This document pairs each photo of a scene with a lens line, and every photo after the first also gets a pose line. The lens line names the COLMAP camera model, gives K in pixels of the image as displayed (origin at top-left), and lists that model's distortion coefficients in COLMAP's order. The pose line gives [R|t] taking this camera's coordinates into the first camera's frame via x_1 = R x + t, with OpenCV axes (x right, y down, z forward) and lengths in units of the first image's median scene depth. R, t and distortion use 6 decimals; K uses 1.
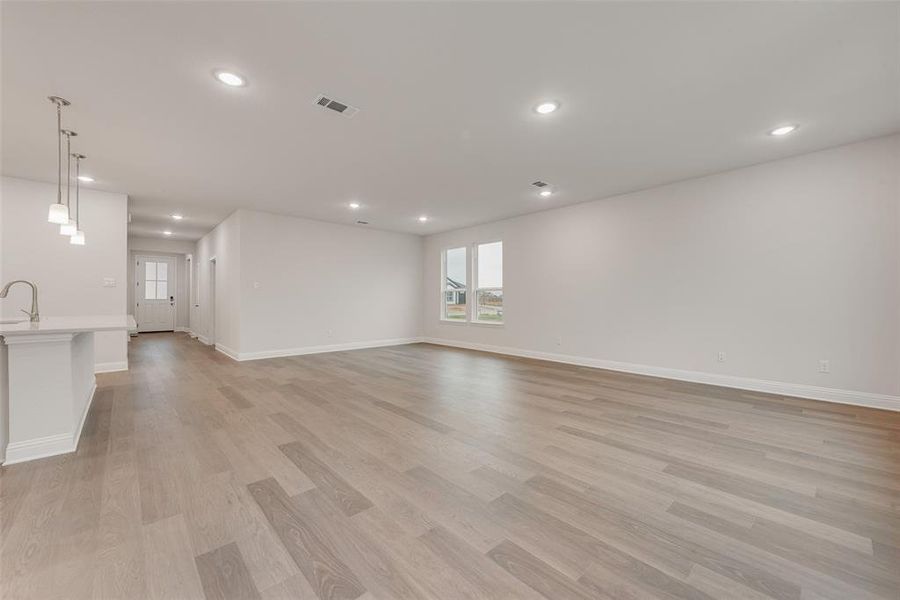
lens RADIAL K [[353.9, 0, 450.0], [0, 353.9, 300.0], [0, 0, 1]] dist [0.000266, -0.000068]
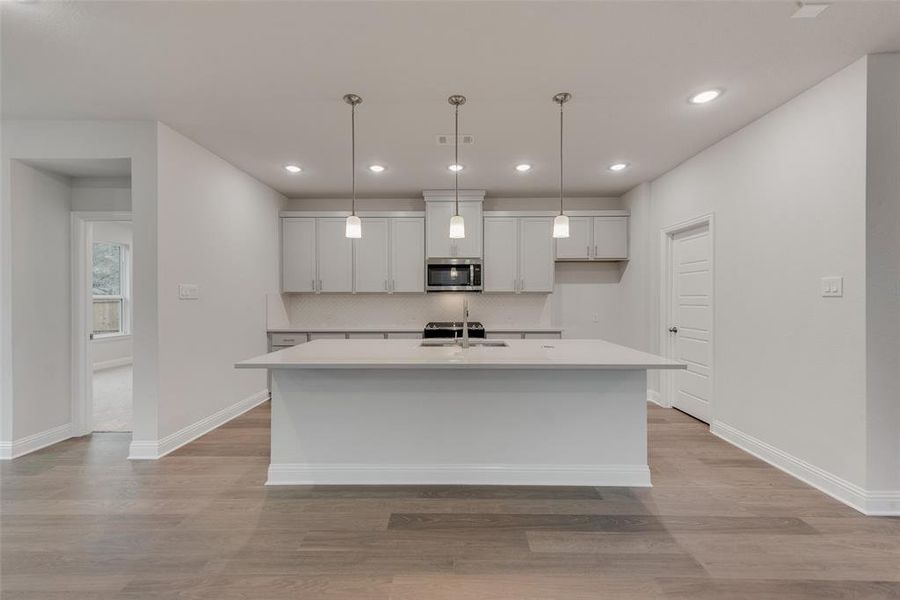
lens RADIAL K [[353.9, 0, 450.0], [0, 353.9, 300.0], [0, 0, 1]] dist [0.000266, -0.000068]
pose [[-0.686621, 0.000449, -0.727015, -0.709080], [-0.001331, 0.999997, 0.001875, -0.068261], [0.727014, 0.002256, -0.686619, 1.986674]]
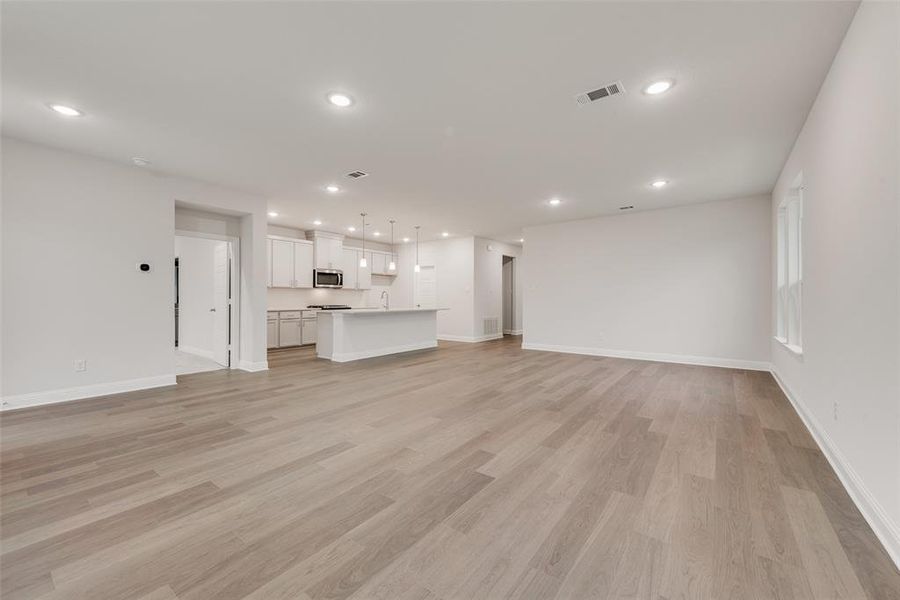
lens RADIAL K [[362.5, 0, 461.9], [0, 362.5, 298.4], [0, 0, 1]] dist [0.002223, -0.000100]
pose [[0.200140, -0.002209, -0.979765, 1.499004], [-0.002456, 0.999993, -0.002757, -0.004207], [0.979764, 0.002958, 0.200133, 1.299833]]
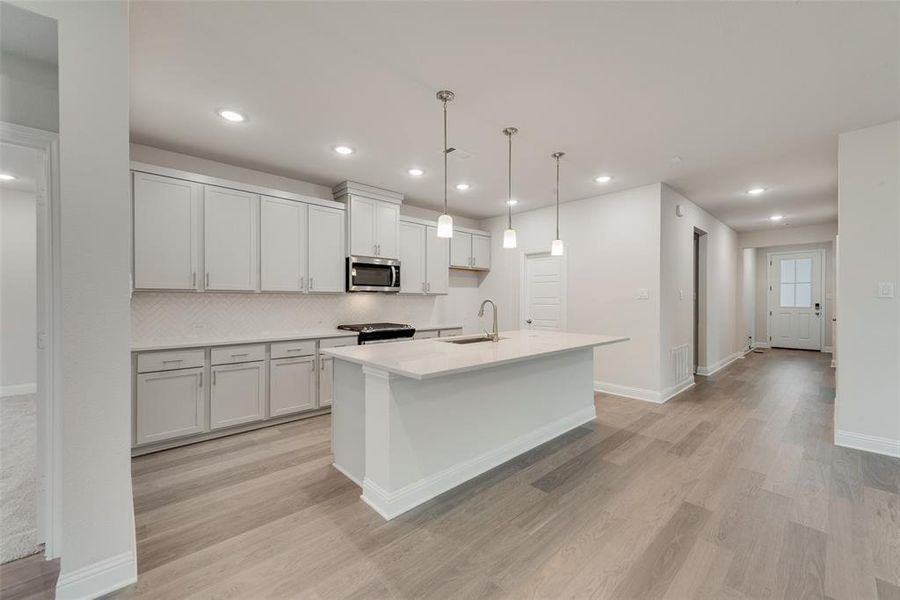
lens RADIAL K [[356.4, 0, 450.0], [0, 356.4, 300.0], [0, 0, 1]] dist [0.002461, 0.000163]
pose [[0.000714, -0.002241, -0.999997, -0.265855], [-0.001922, 0.999996, -0.002243, -0.065413], [0.999998, 0.001924, 0.000710, 1.135362]]
